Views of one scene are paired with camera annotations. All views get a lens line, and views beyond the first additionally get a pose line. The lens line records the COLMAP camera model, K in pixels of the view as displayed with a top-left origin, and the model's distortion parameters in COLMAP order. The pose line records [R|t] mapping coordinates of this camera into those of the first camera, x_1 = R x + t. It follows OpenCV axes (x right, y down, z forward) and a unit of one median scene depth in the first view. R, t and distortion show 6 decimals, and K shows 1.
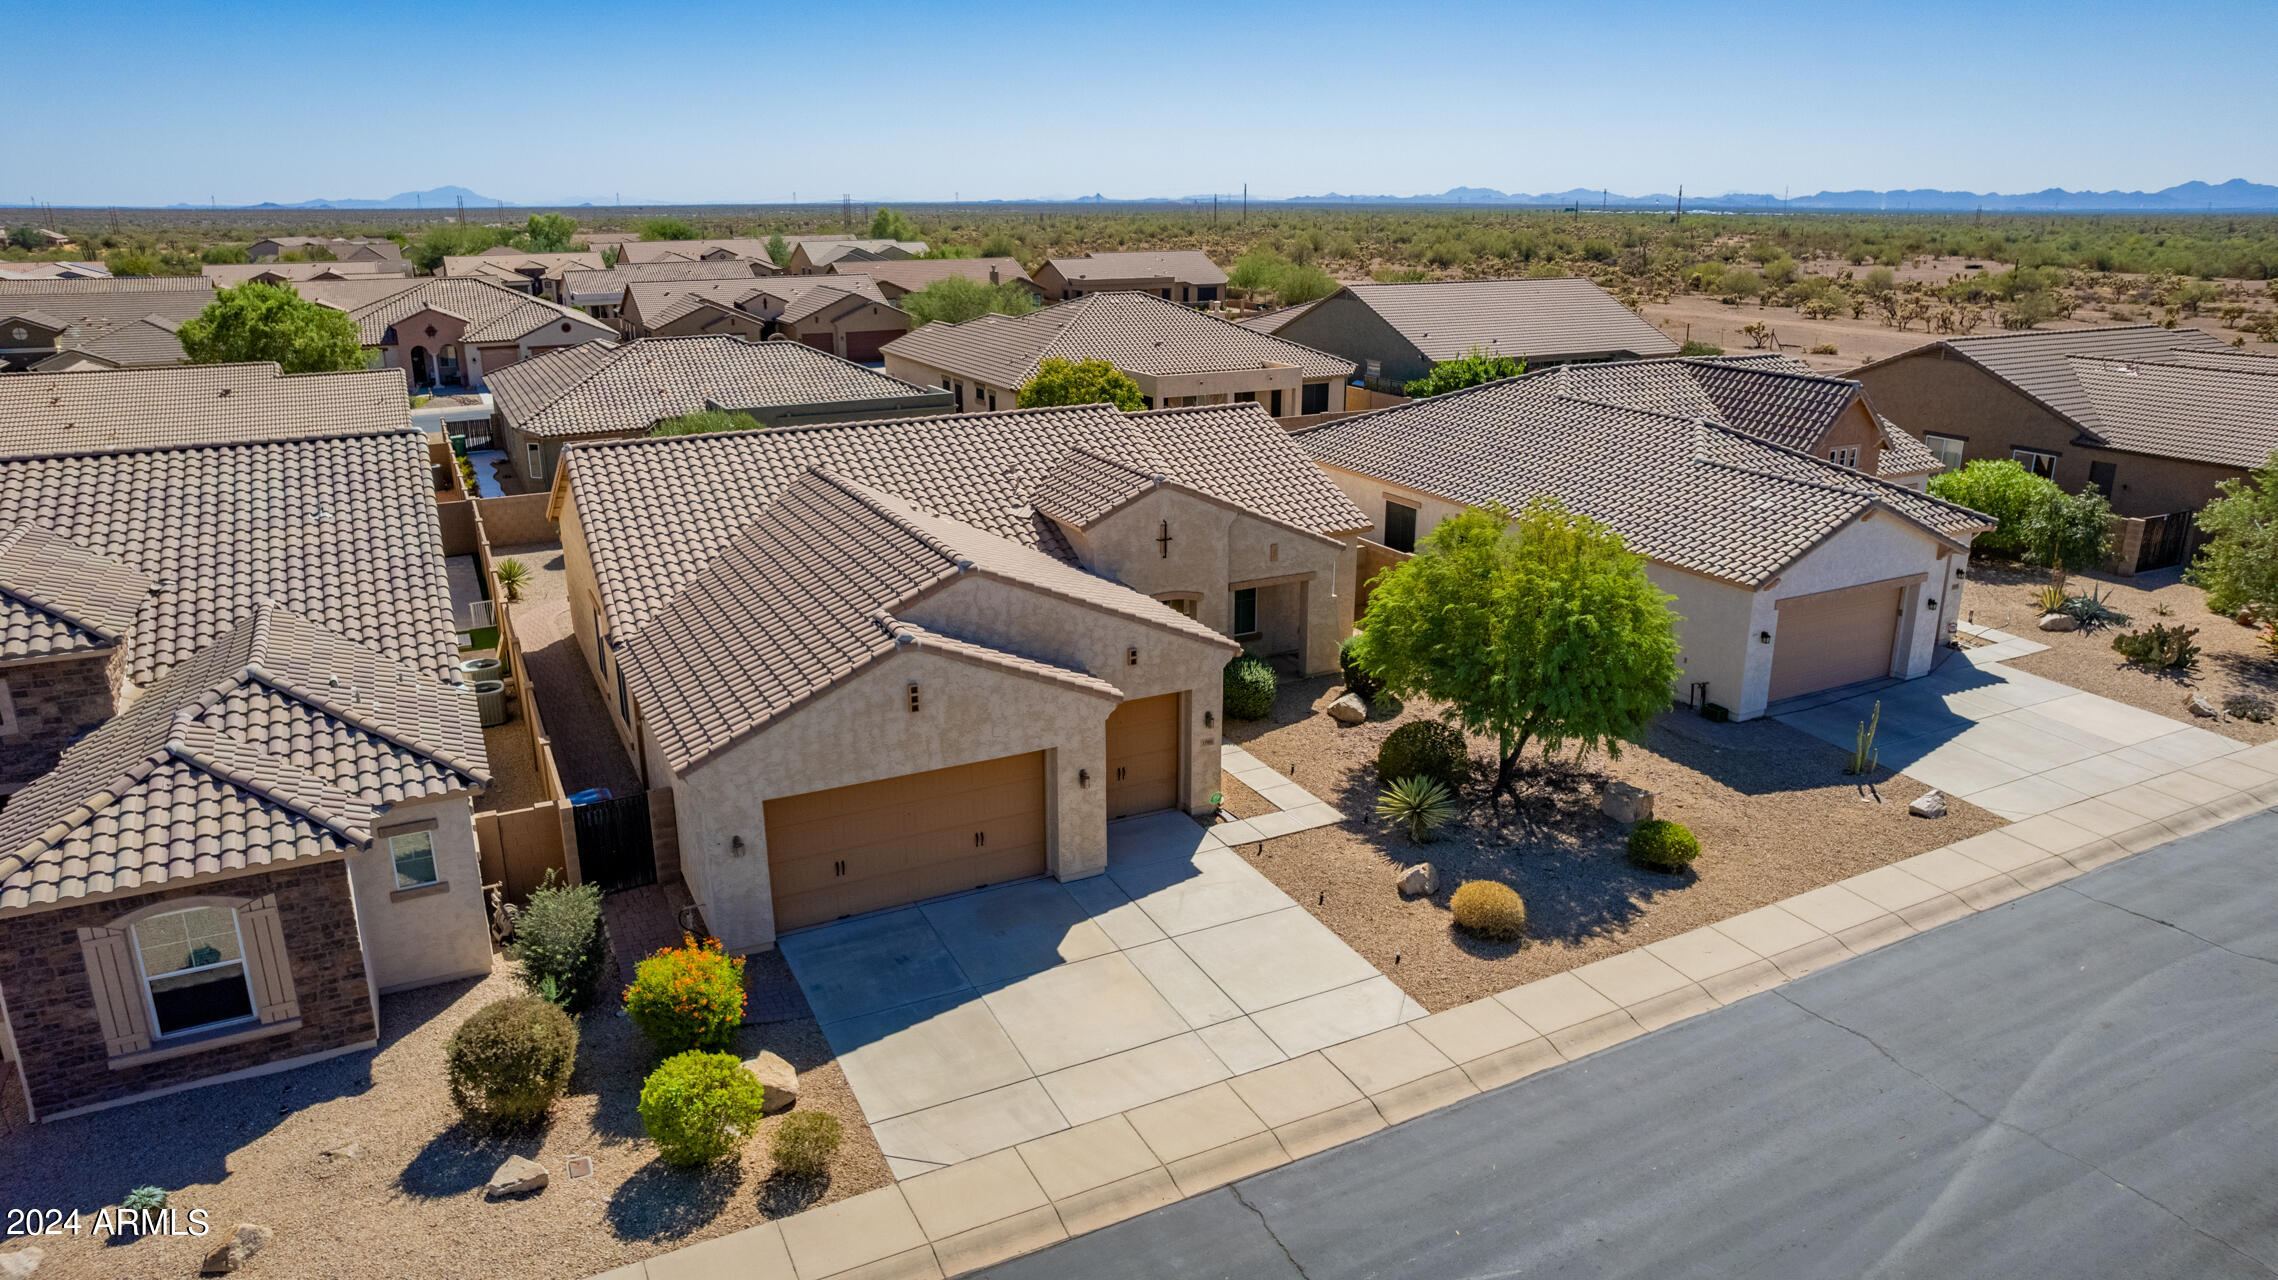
lens RADIAL K [[1456.9, 0, 1145.6], [0, 1456.9, 639.3], [0, 0, 1]] dist [-0.078358, 0.074119]
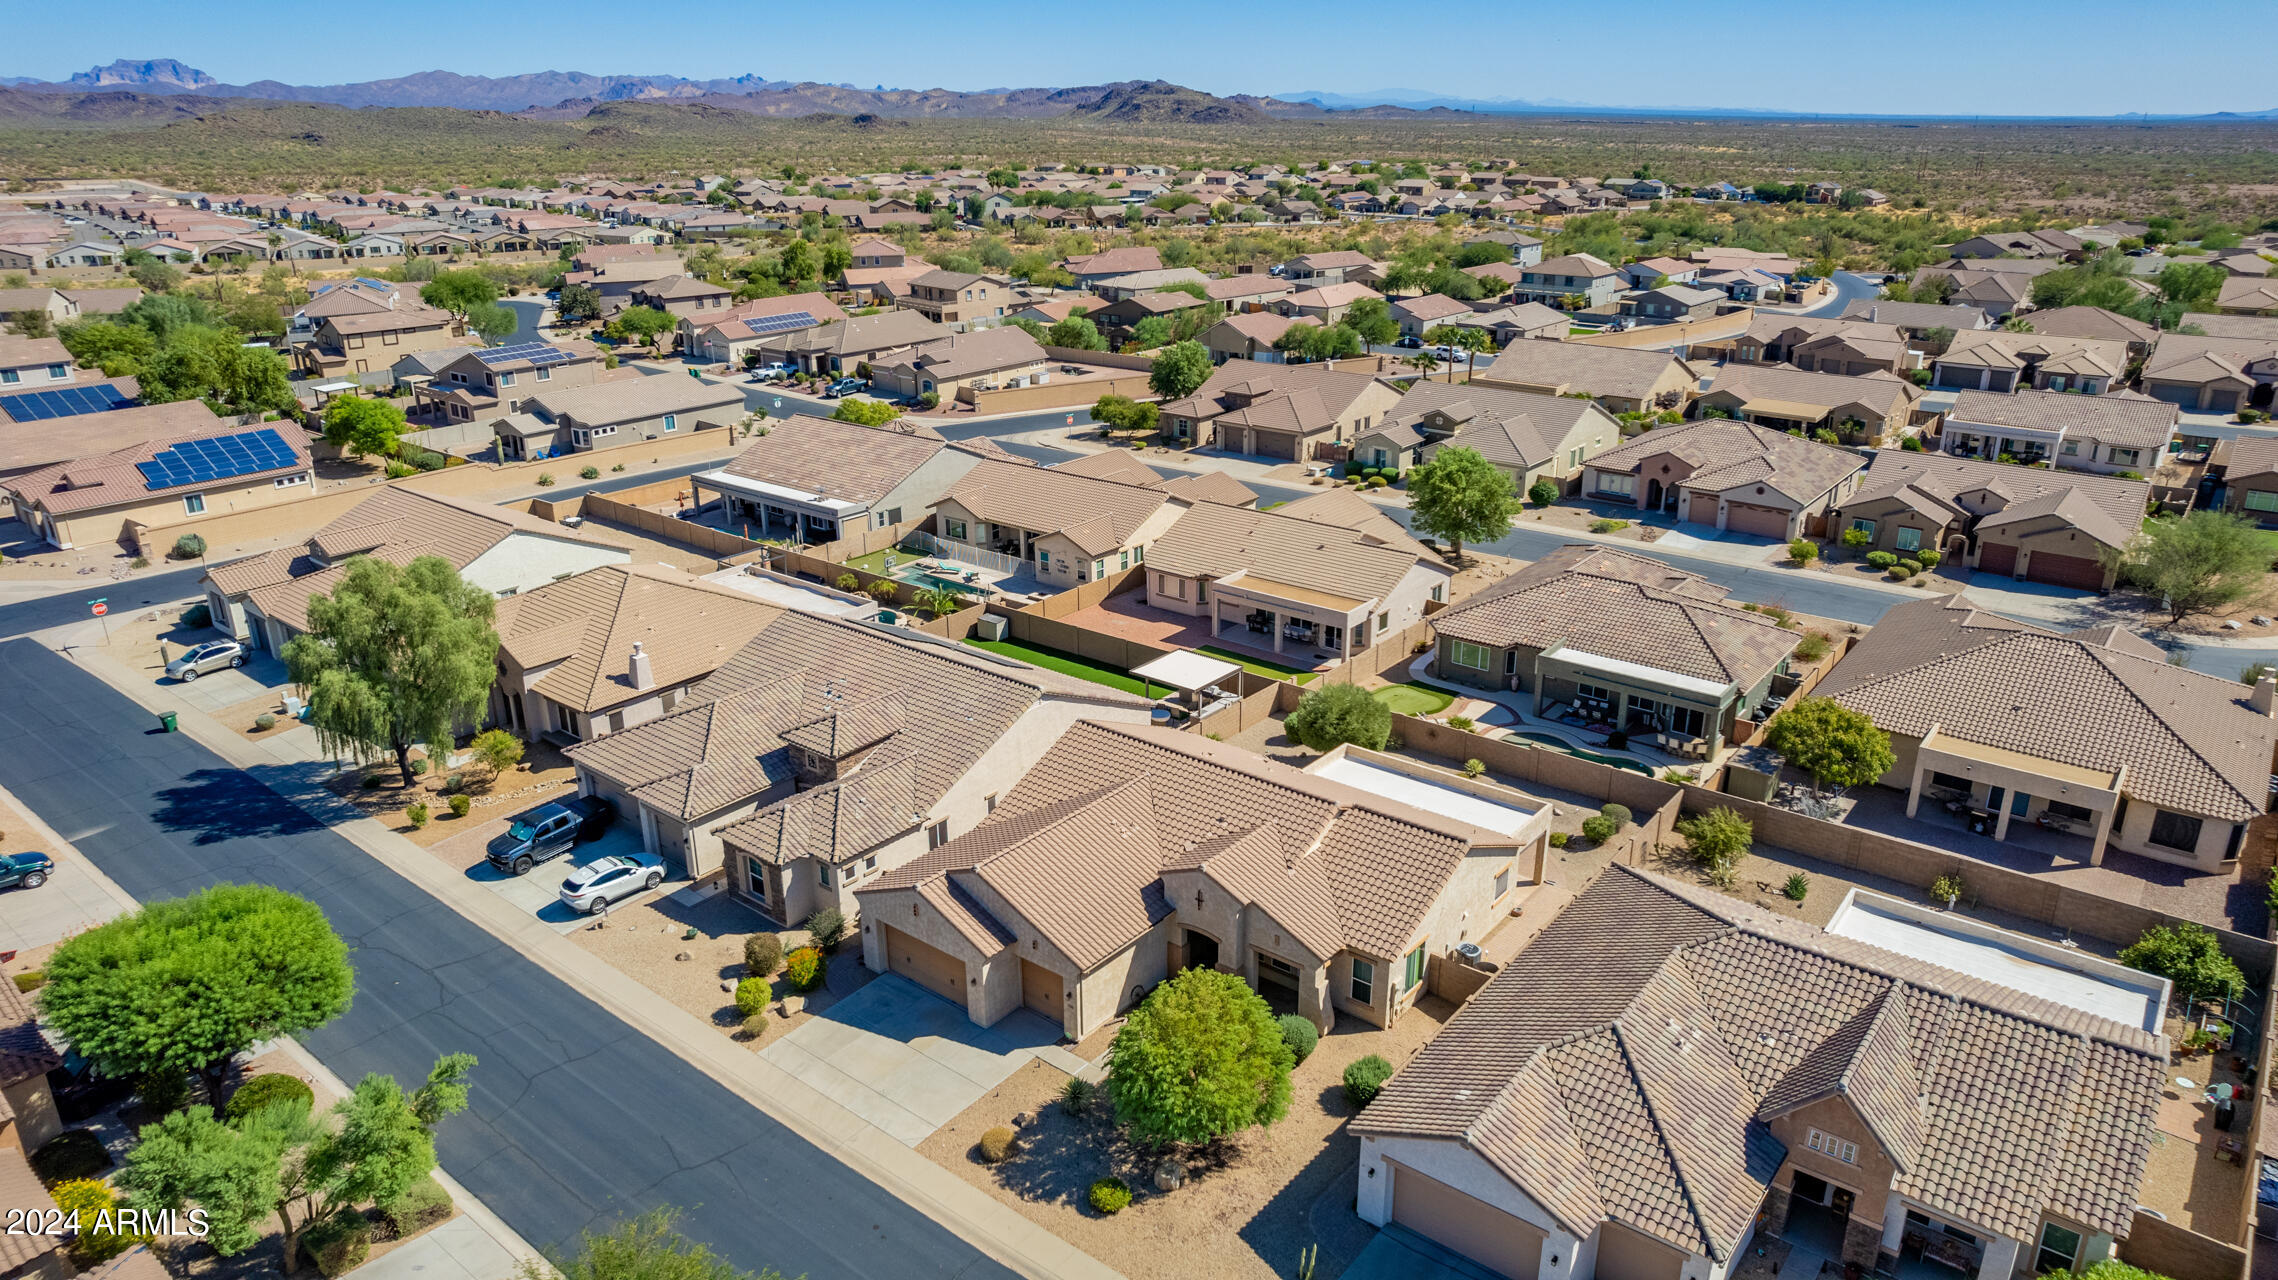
lens RADIAL K [[1460.0, 0, 1142.0], [0, 1460.0, 632.4], [0, 0, 1]] dist [-0.072904, 0.062552]
pose [[0.407335, 0.311263, -0.858600, 1.758233], [-0.265425, 0.939897, 0.214812, -0.927058], [0.873858, 0.140393, 0.465469, 0.147215]]
